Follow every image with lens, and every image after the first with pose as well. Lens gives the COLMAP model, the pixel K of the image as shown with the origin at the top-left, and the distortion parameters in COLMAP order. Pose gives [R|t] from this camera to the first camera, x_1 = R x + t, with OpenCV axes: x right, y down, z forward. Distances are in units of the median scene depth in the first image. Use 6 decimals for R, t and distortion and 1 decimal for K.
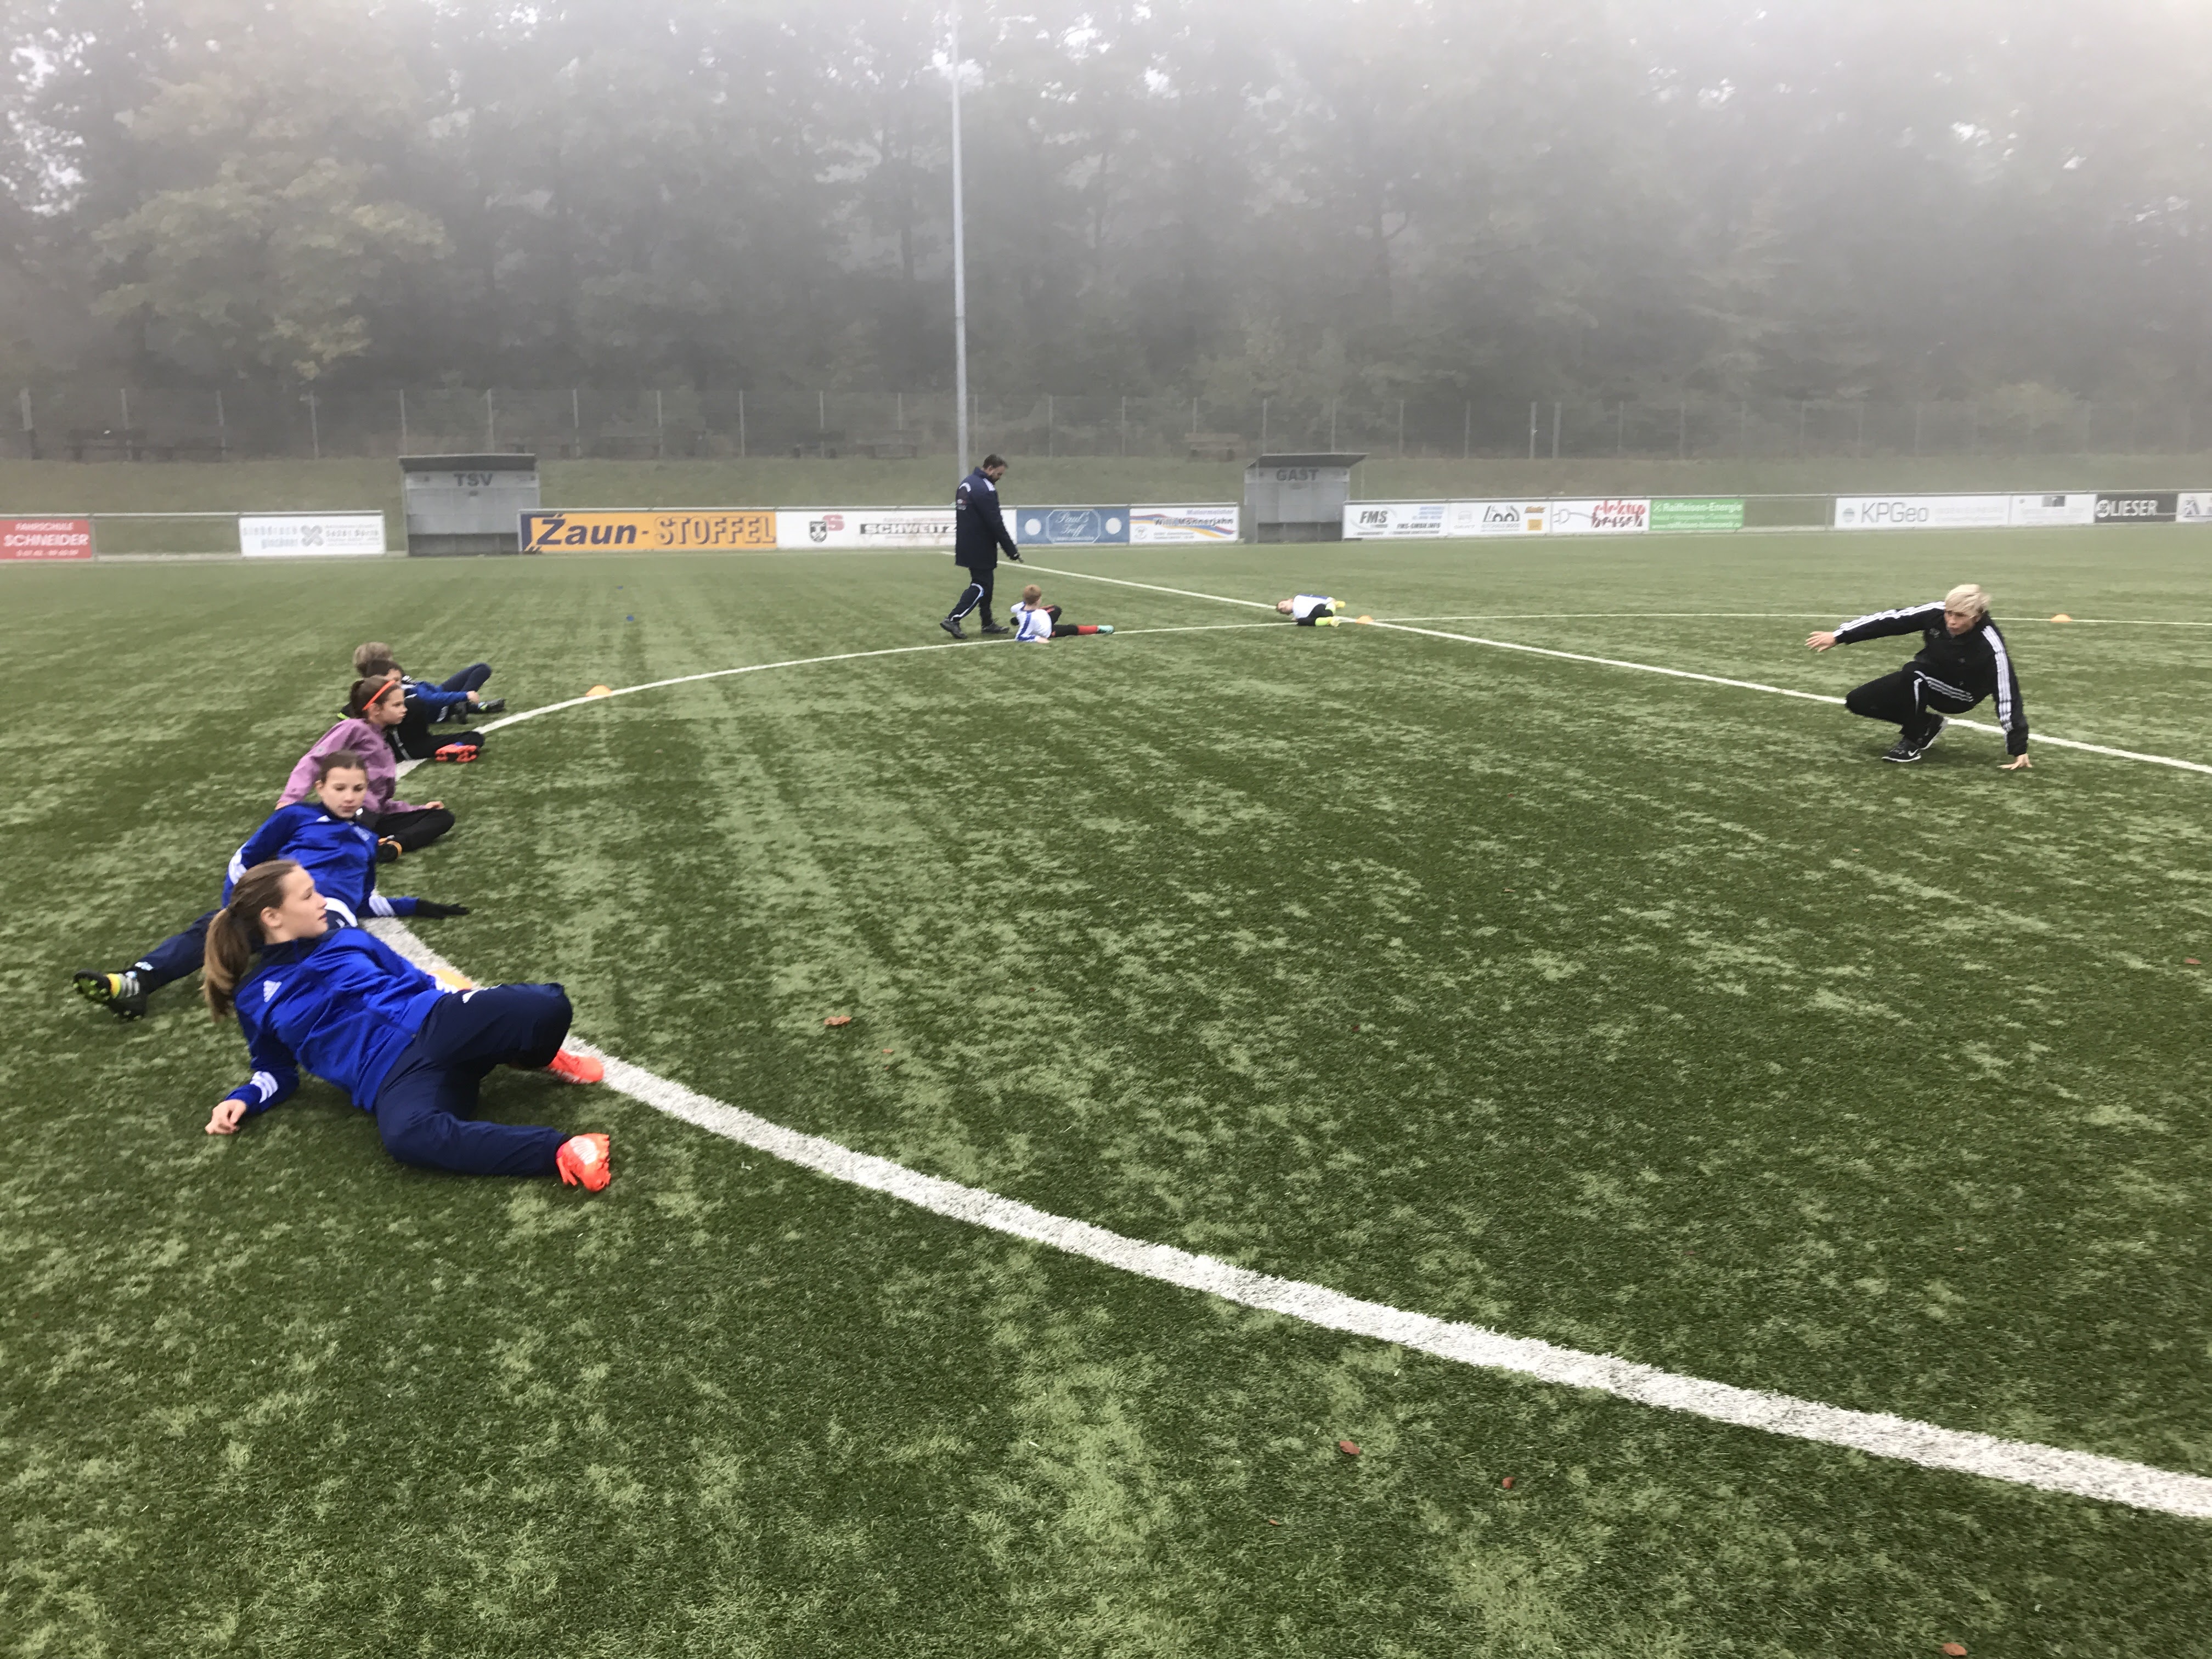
lens RADIAL K [[1807.0, 0, 1118.8], [0, 1807.0, 814.1], [0, 0, 1]] dist [0.020385, -0.016623]
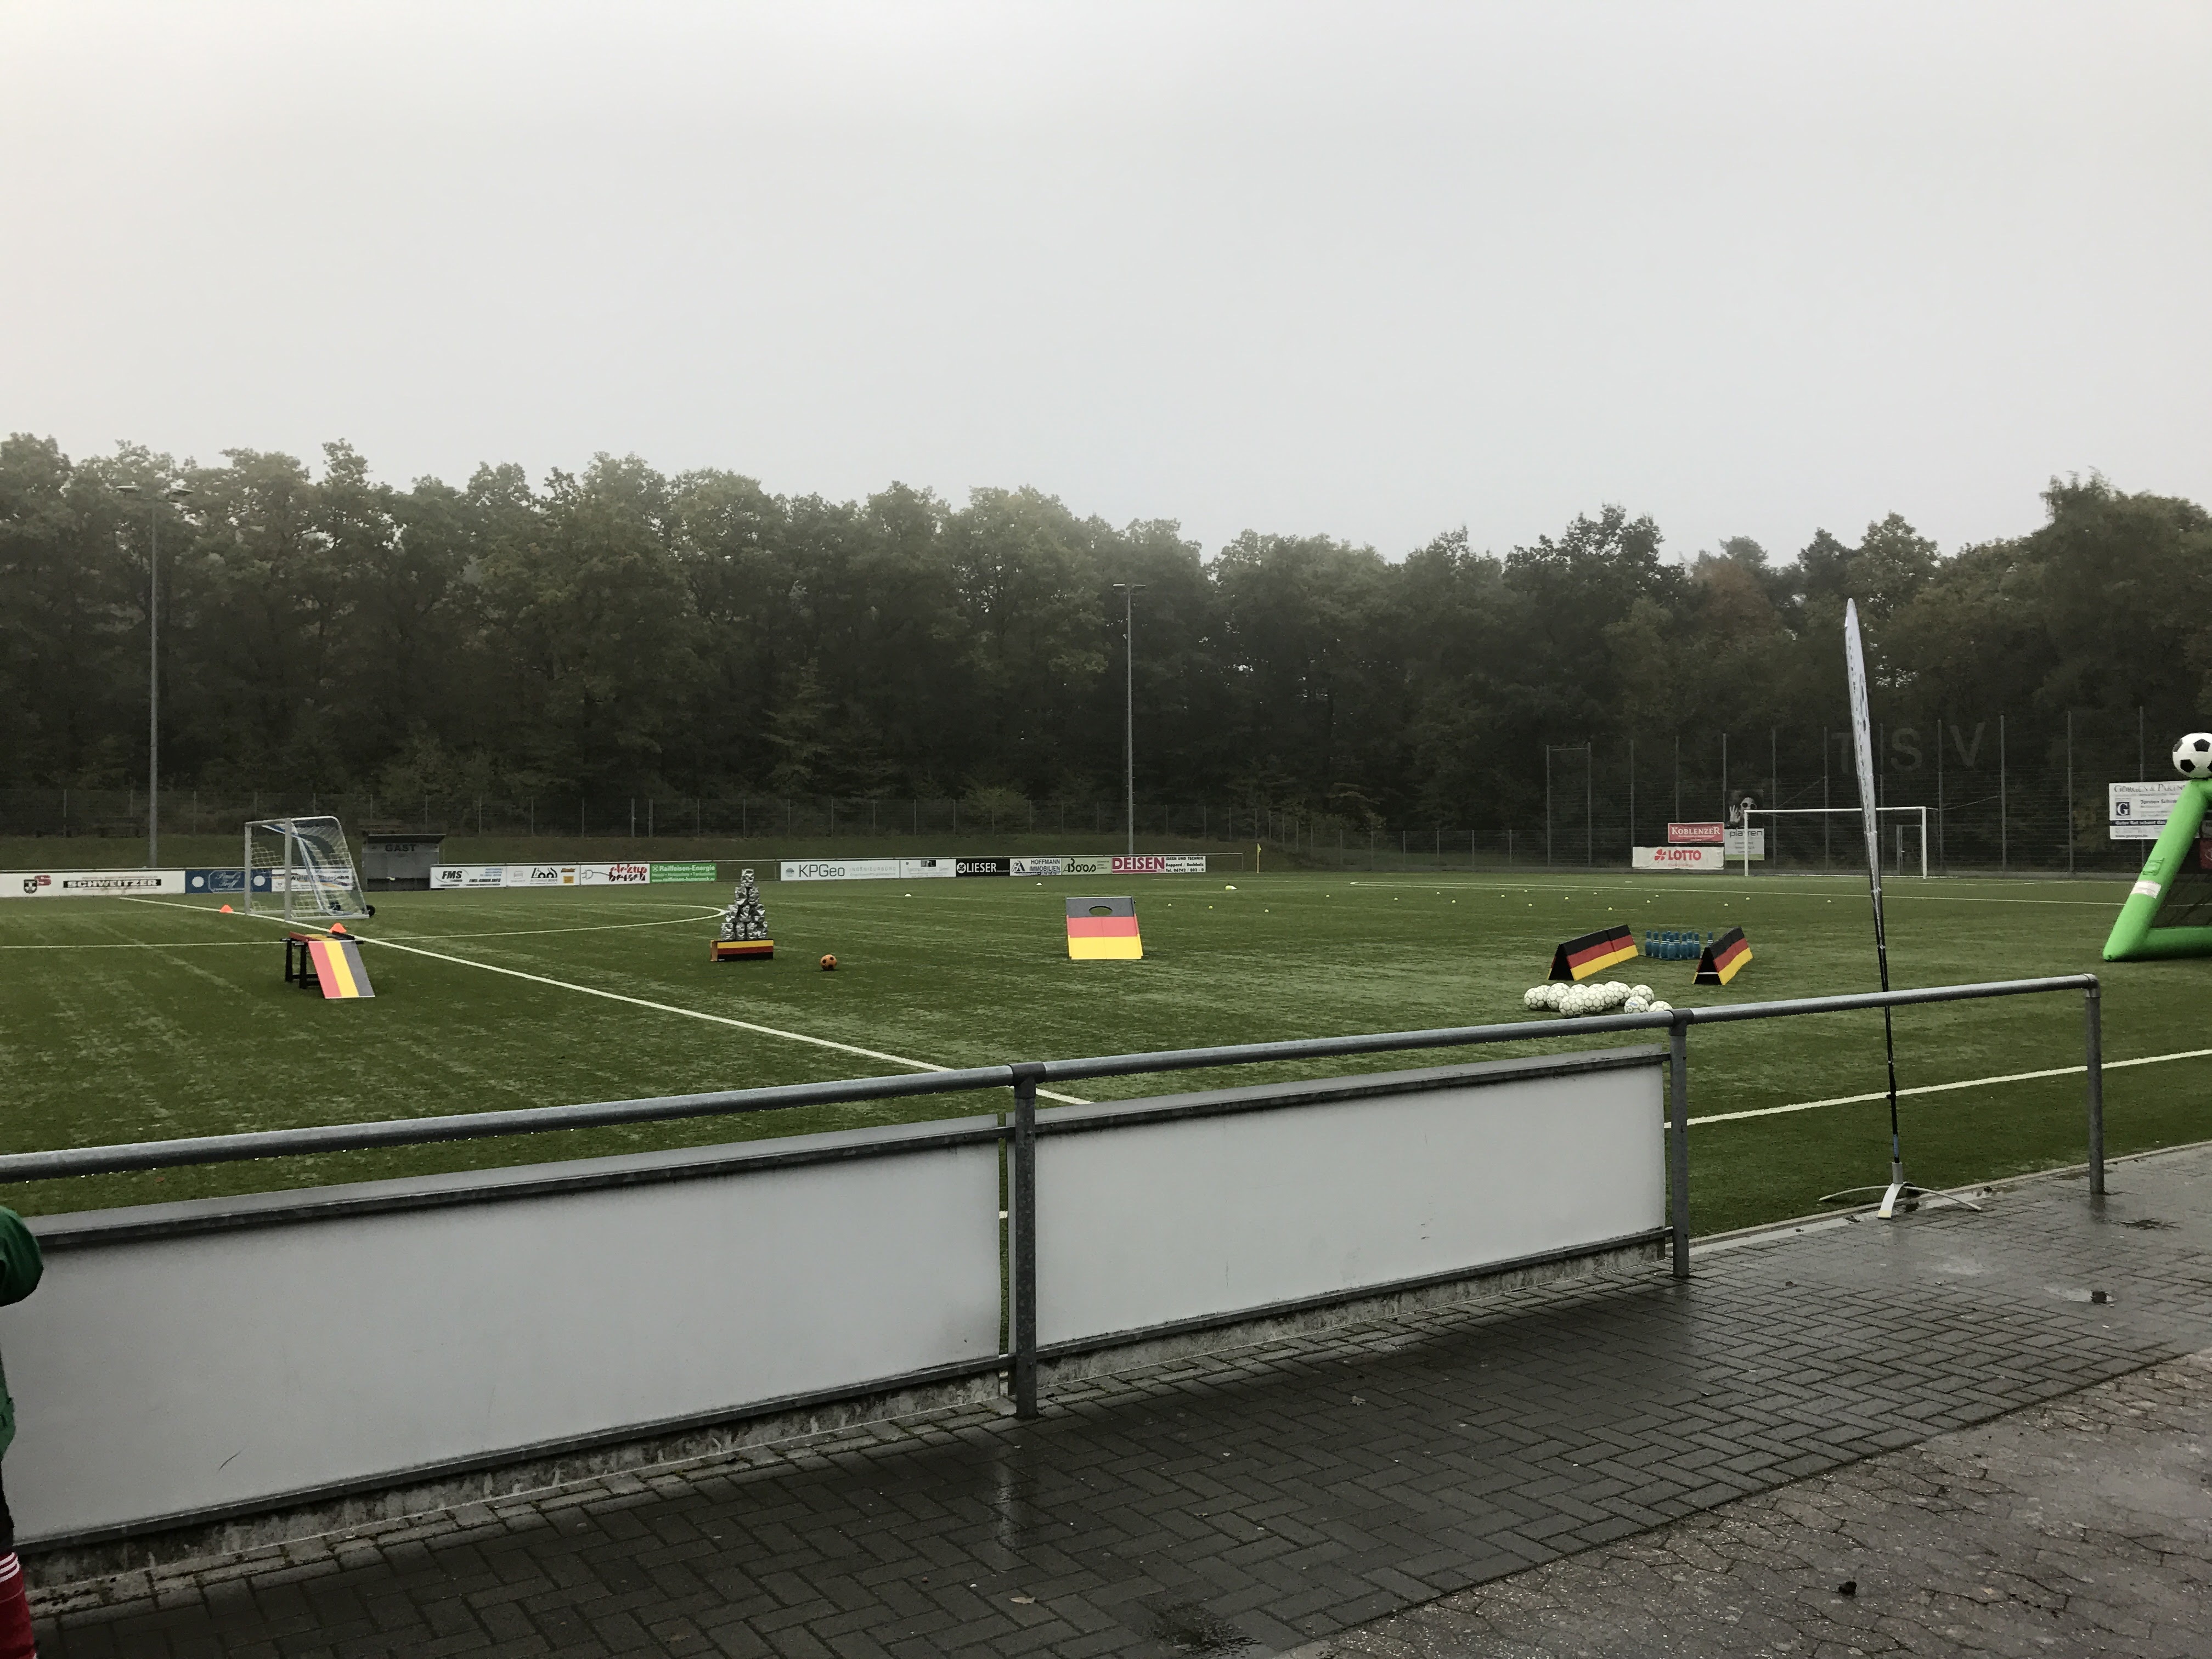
lens RADIAL K [[1807.0, 0, 1119.8], [0, 1807.0, 829.6], [0, 0, 1]] dist [0.020385, -0.016623]
pose [[0.954910, 0.000067, 0.296896, 0.737252], [0.058032, 0.980670, -0.186867, 0.387402], [-0.291170, 0.195671, 0.936447, -2.006154]]
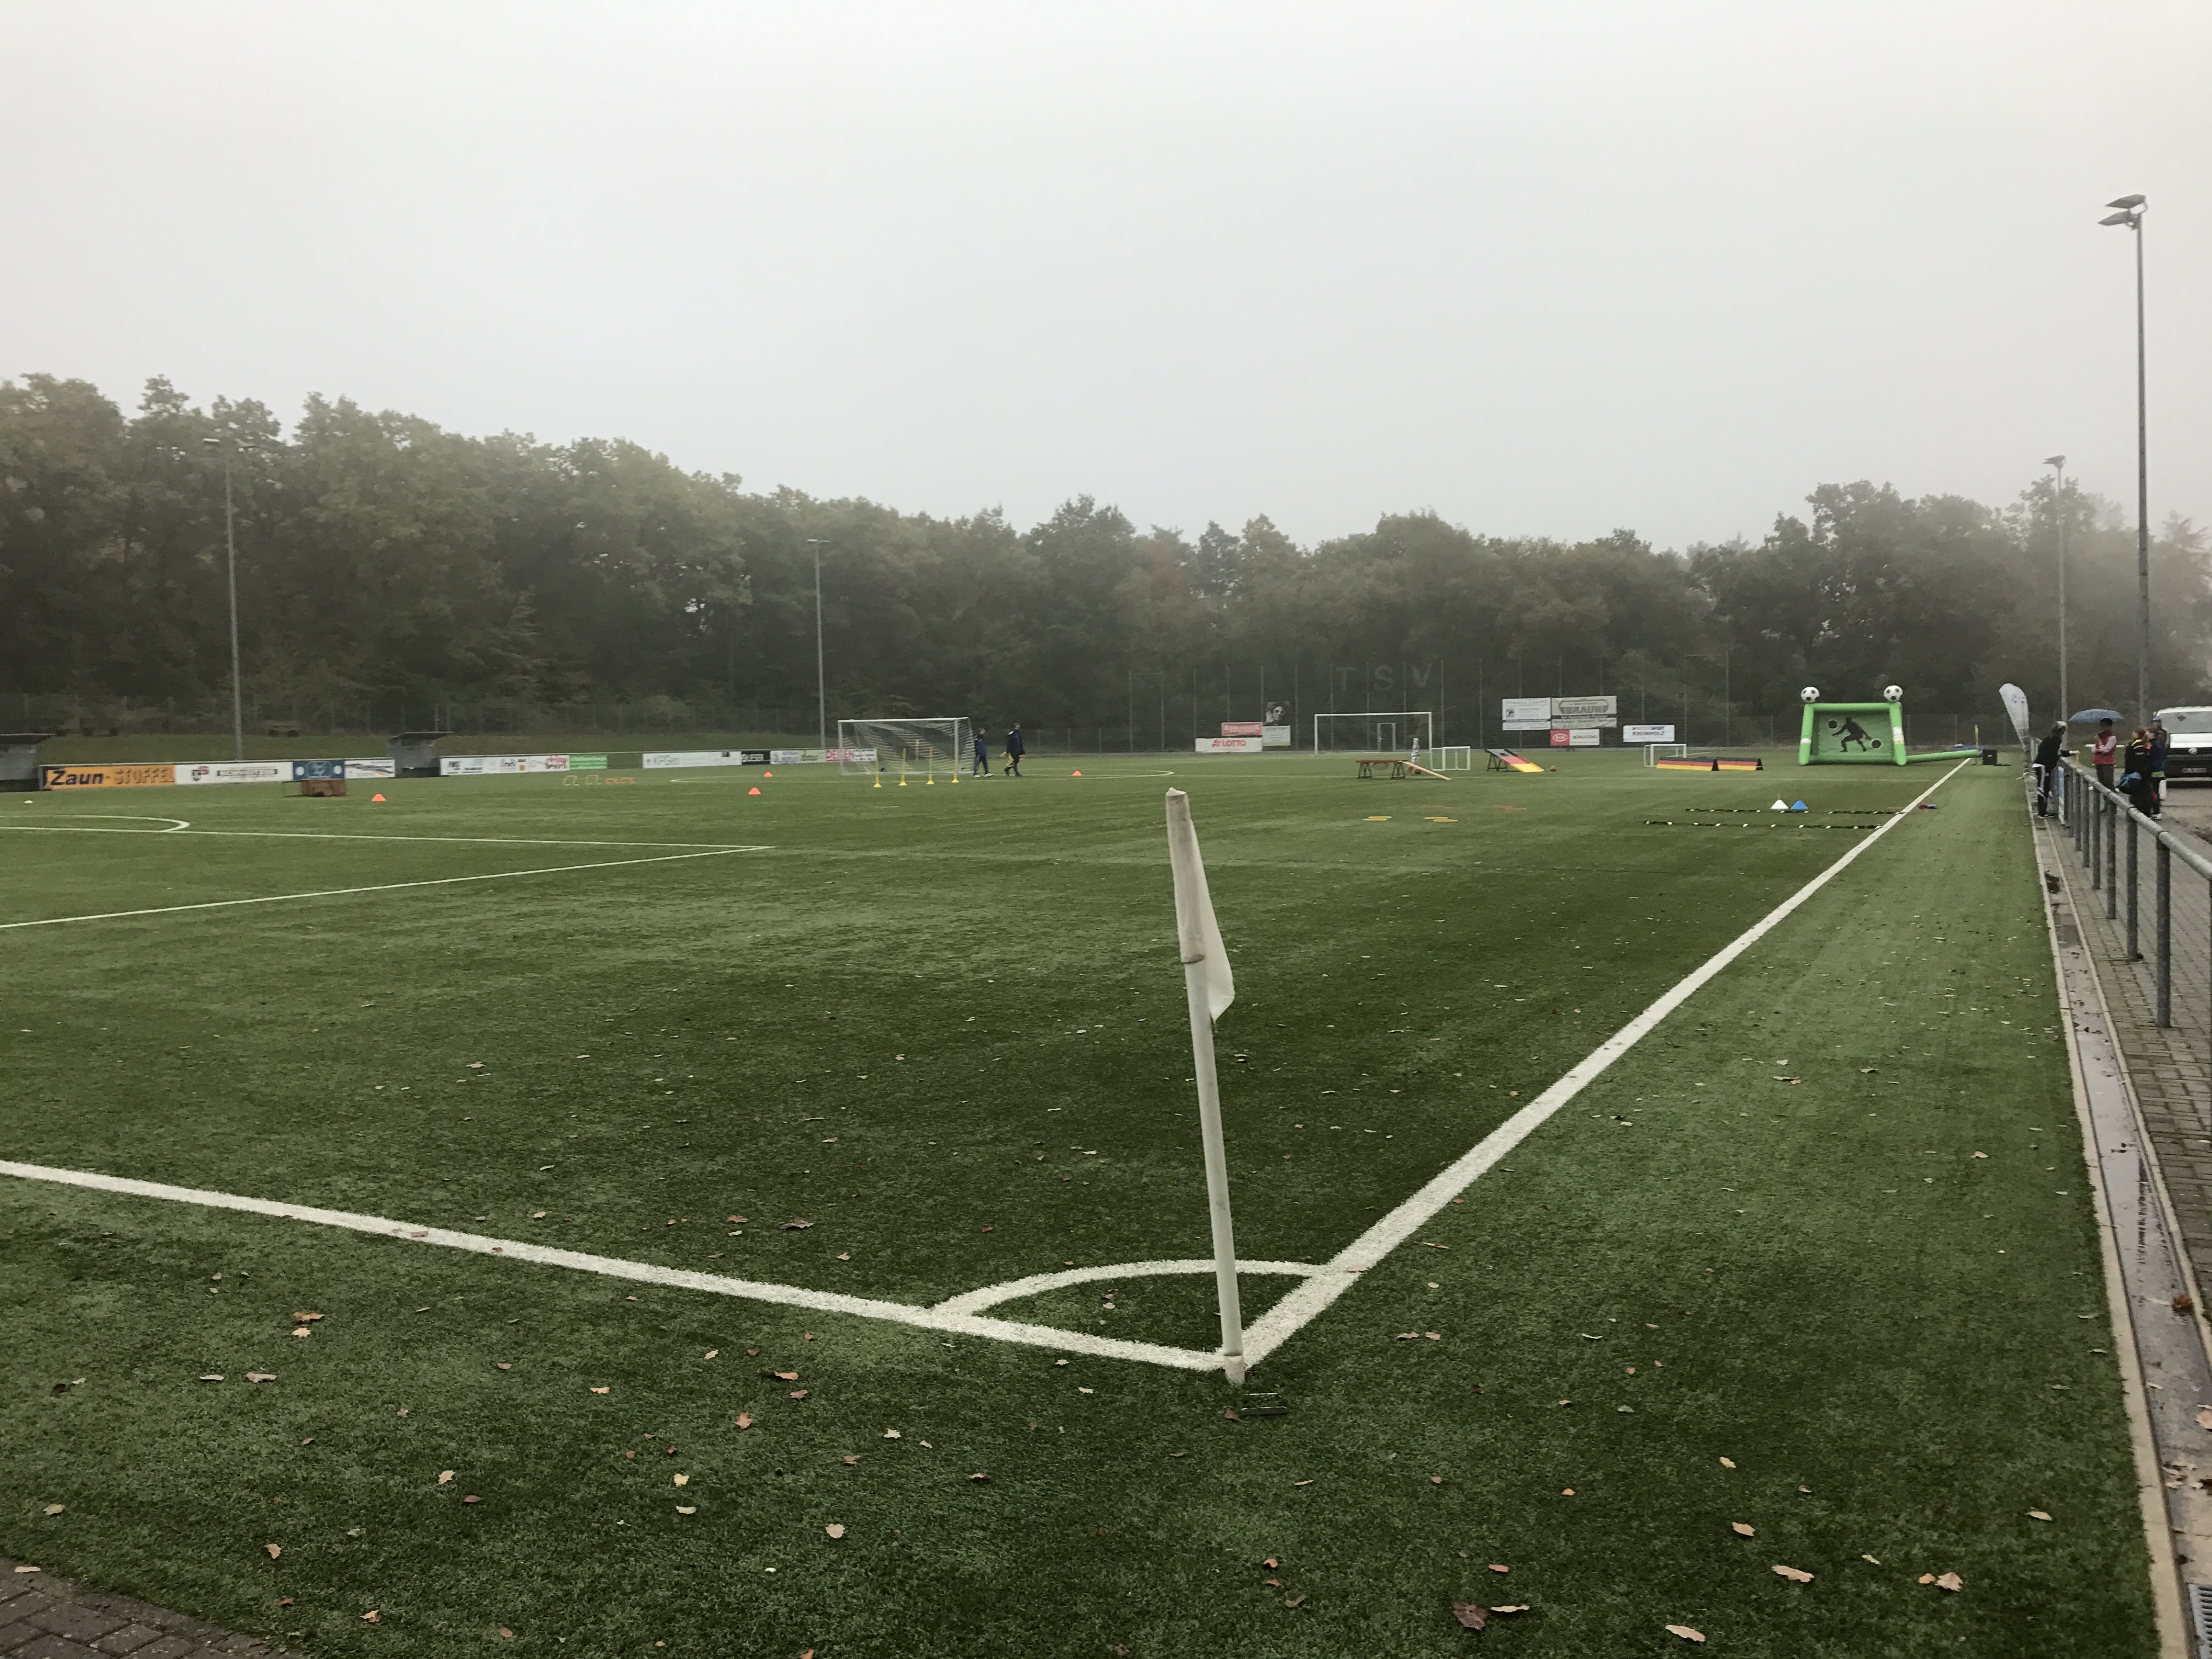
lens RADIAL K [[1807.0, 0, 1095.3], [0, 1807.0, 819.3], [0, 0, 1]] dist [0.020385, -0.016623]
pose [[0.676415, -0.038328, 0.735523, -2.667307], [0.148790, 0.985166, -0.085496, 0.520548], [-0.721335, 0.167269, 0.672084, -2.541816]]
